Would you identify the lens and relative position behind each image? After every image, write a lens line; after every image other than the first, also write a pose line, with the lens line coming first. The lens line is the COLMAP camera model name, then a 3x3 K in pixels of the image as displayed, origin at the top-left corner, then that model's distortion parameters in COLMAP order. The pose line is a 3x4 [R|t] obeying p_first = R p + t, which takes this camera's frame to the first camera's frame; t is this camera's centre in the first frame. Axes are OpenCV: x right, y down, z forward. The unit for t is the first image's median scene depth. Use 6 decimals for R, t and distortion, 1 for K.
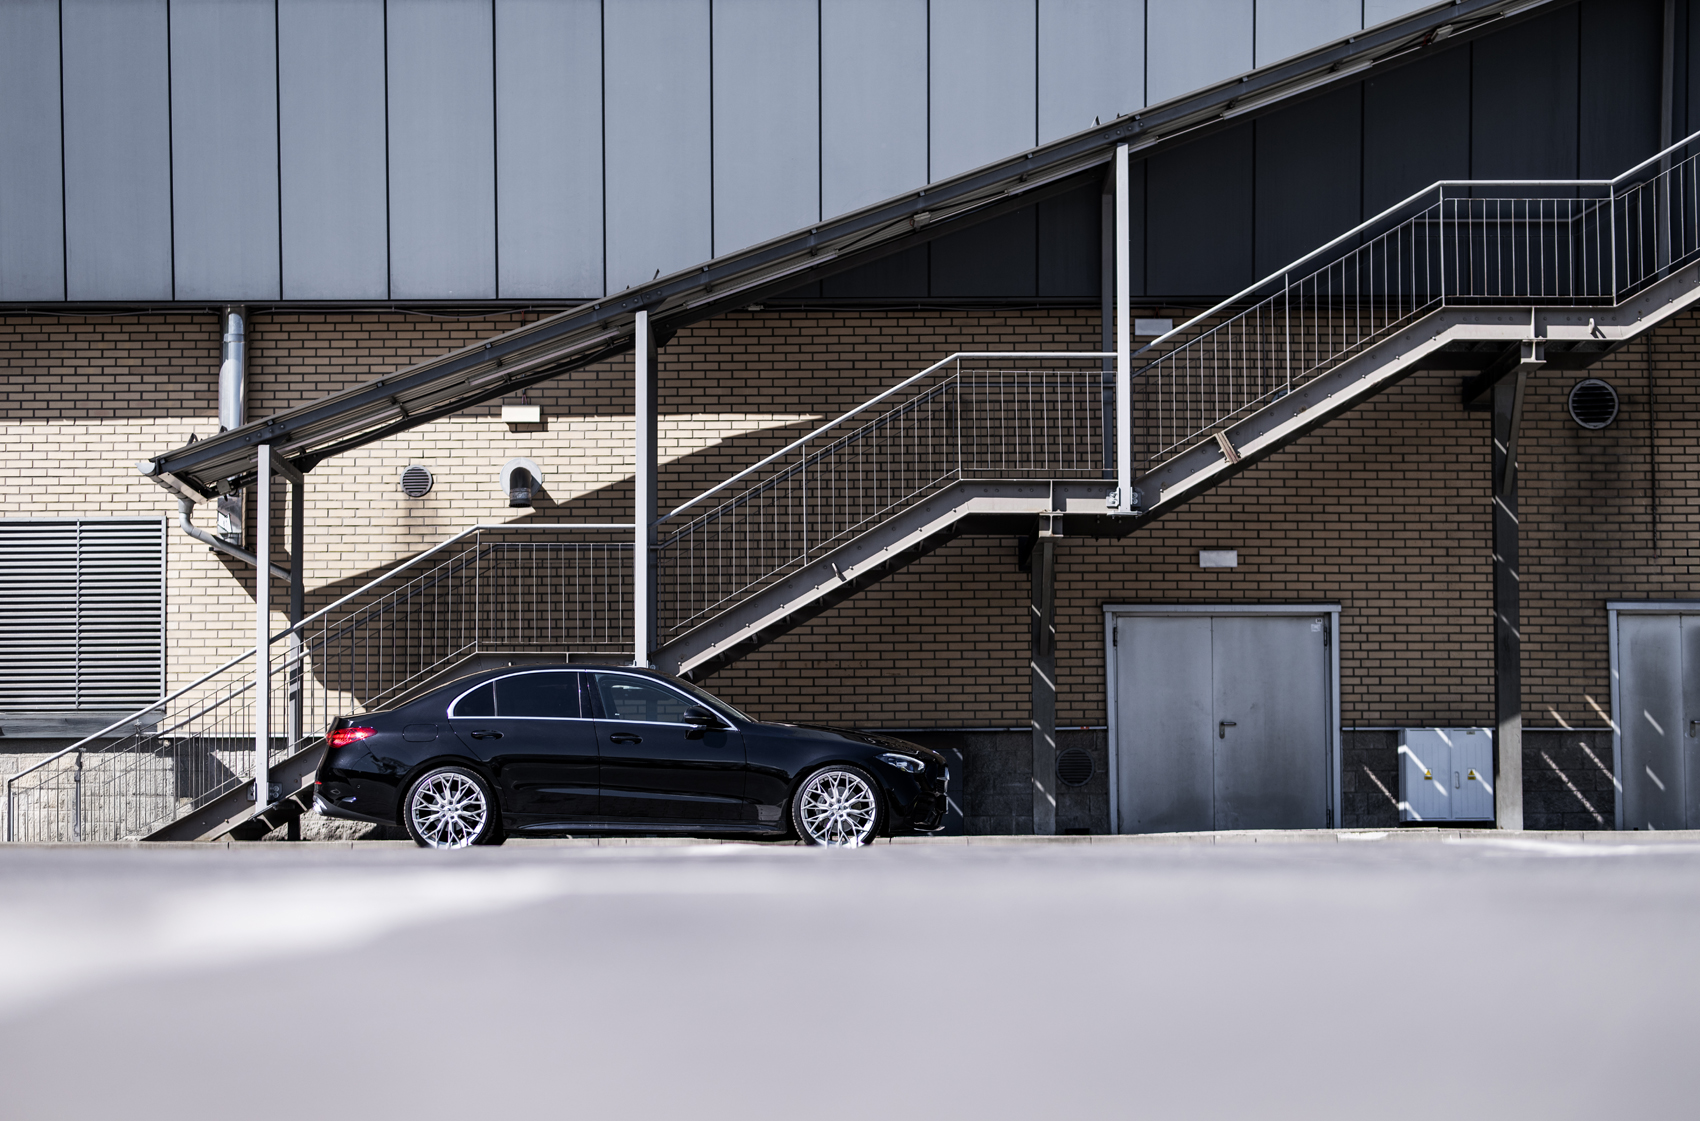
lens RADIAL K [[3957.6, 0, 850.0], [0, 3957.6, 560.5], [0, 0, 1]] dist [0.032916, -0.470008]
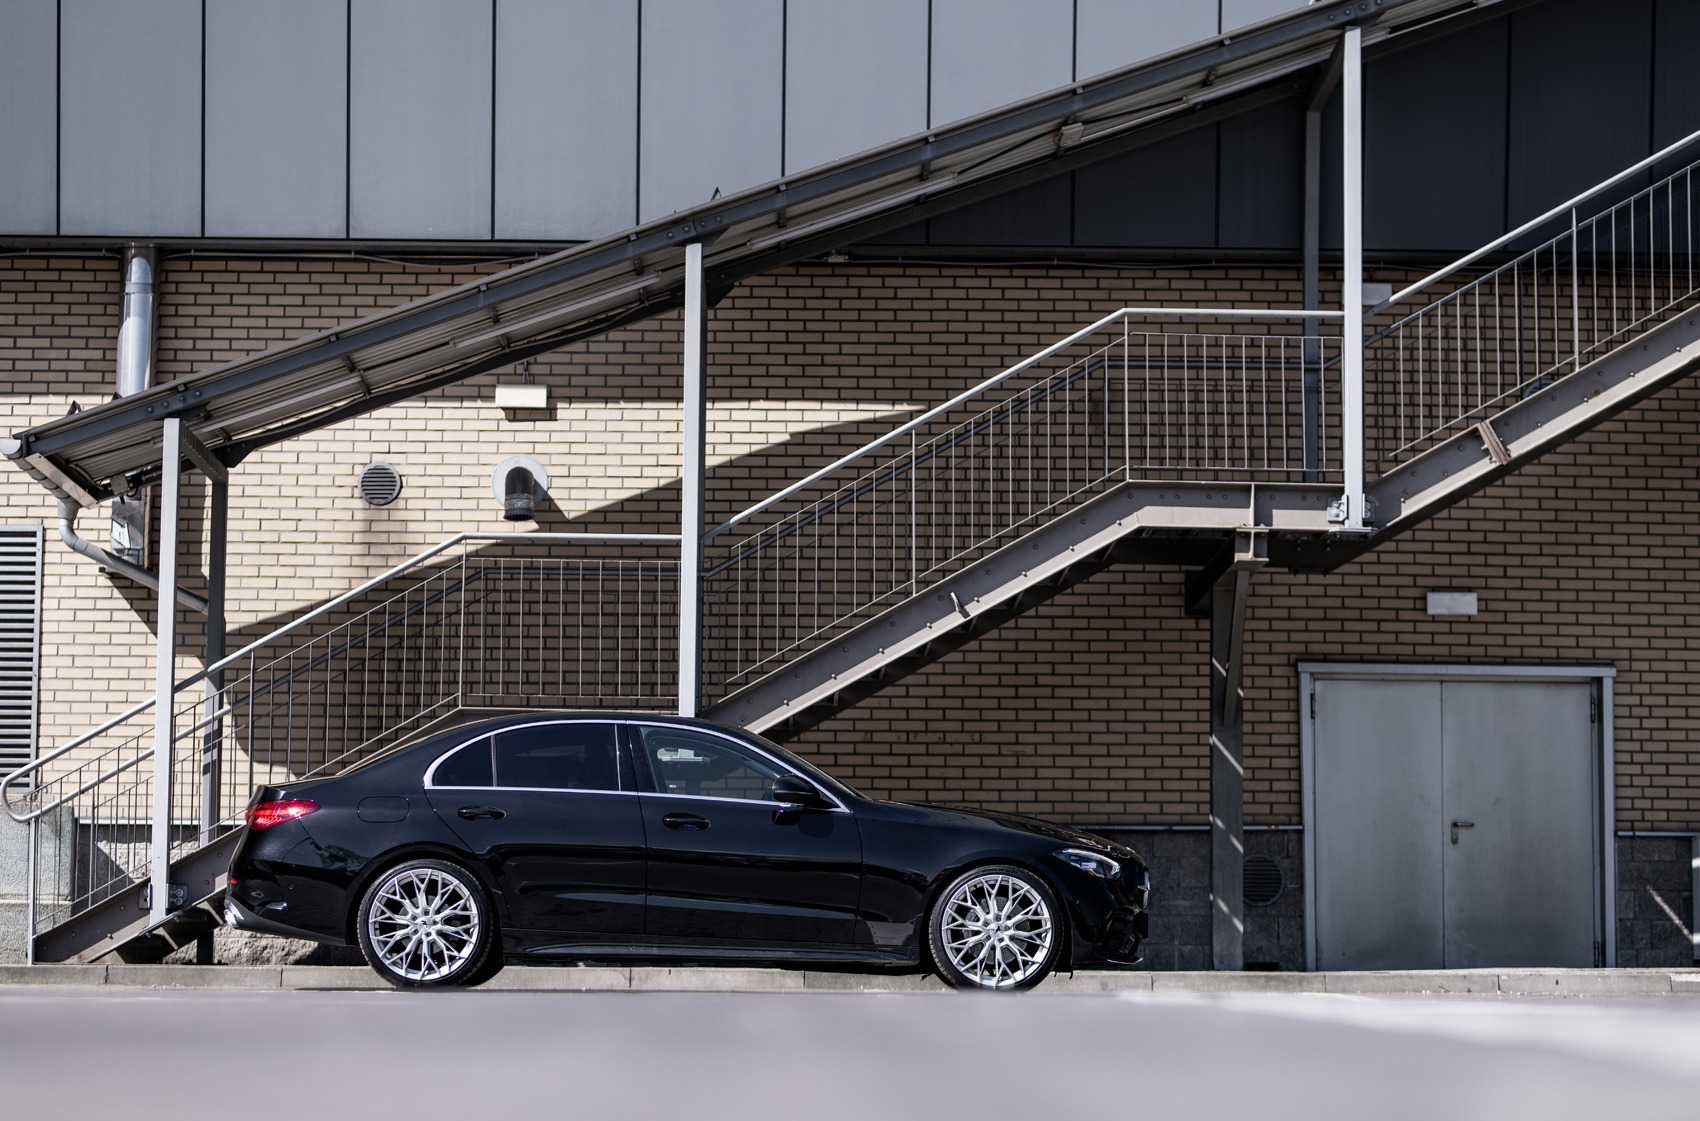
lens RADIAL K [[3995.2, 0, 850.0], [0, 3995.2, 560.5], [0, 0, 1]] dist [0.026550, -0.381176]
pose [[0.999830, 0.014914, 0.010843, -0.028900], [-0.014564, 0.999393, -0.031661, 0.016999], [-0.011309, 0.031498, 0.999440, 0.247014]]
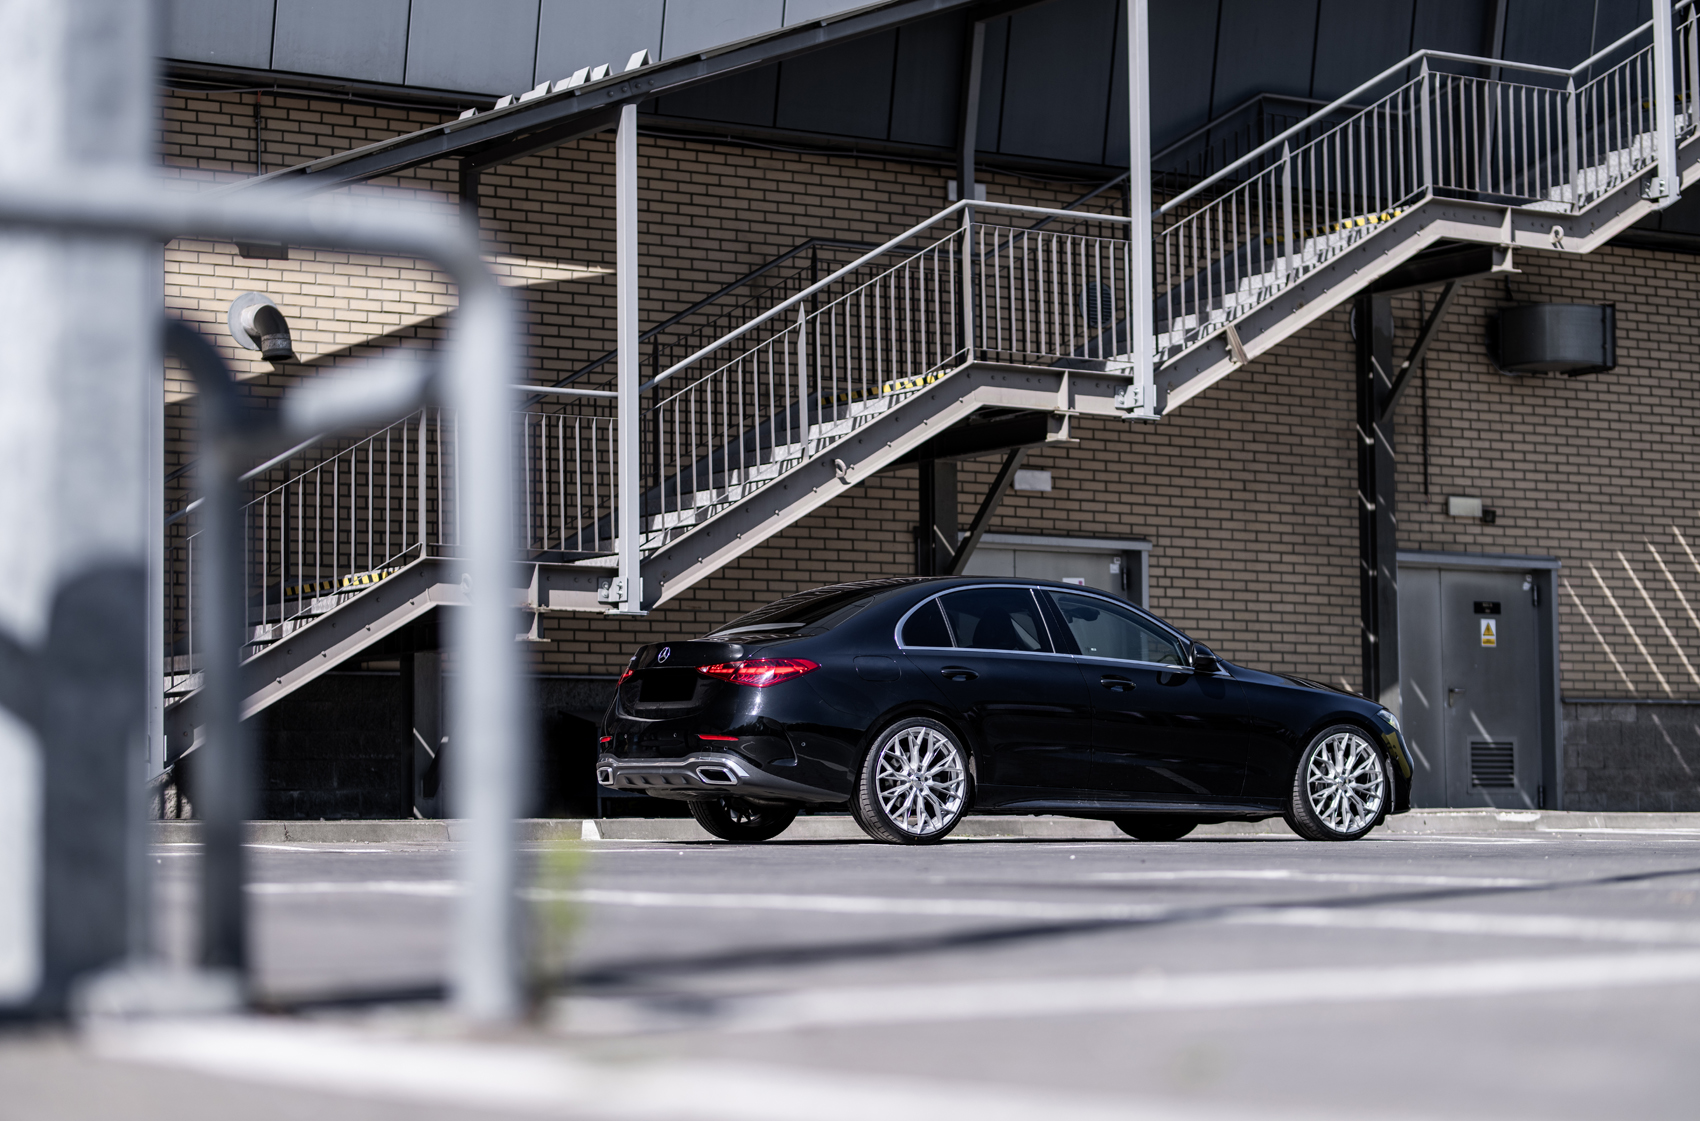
lens RADIAL K [[3957.6, 0, 850.0], [0, 3957.6, 560.5], [0, 0, 1]] dist [0.032916, -0.470008]
pose [[0.826629, 0.039230, 0.561378, -0.400025], [-0.042704, 0.999064, -0.006935, 0.023564], [-0.561125, -0.018241, 0.827530, 0.339453]]
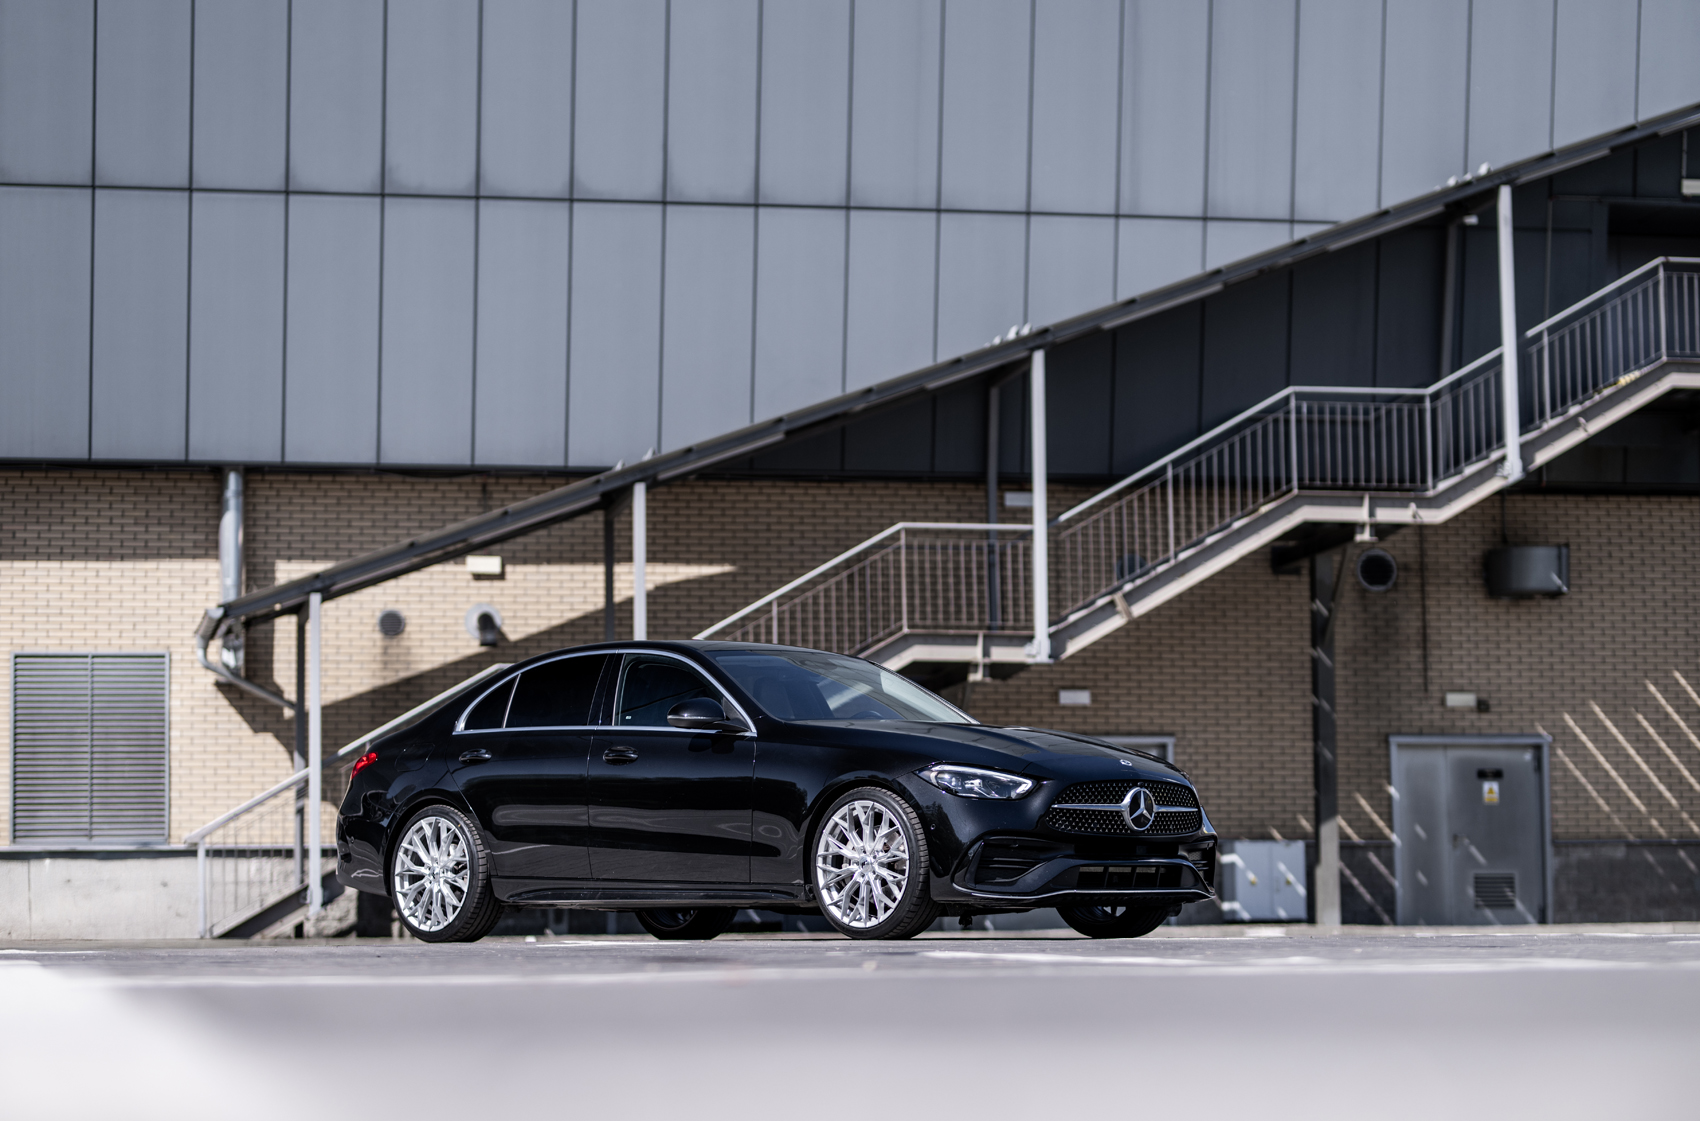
lens RADIAL K [[4068.5, 0, 850.0], [0, 4068.5, 560.5], [0, 0, 1]] dist [-0.011477, 0.110218]
pose [[0.978901, 0.015212, 0.203768, -0.220017], [-0.010367, 0.999638, -0.024822, -0.010337], [-0.204072, 0.022185, 0.978705, -0.173157]]
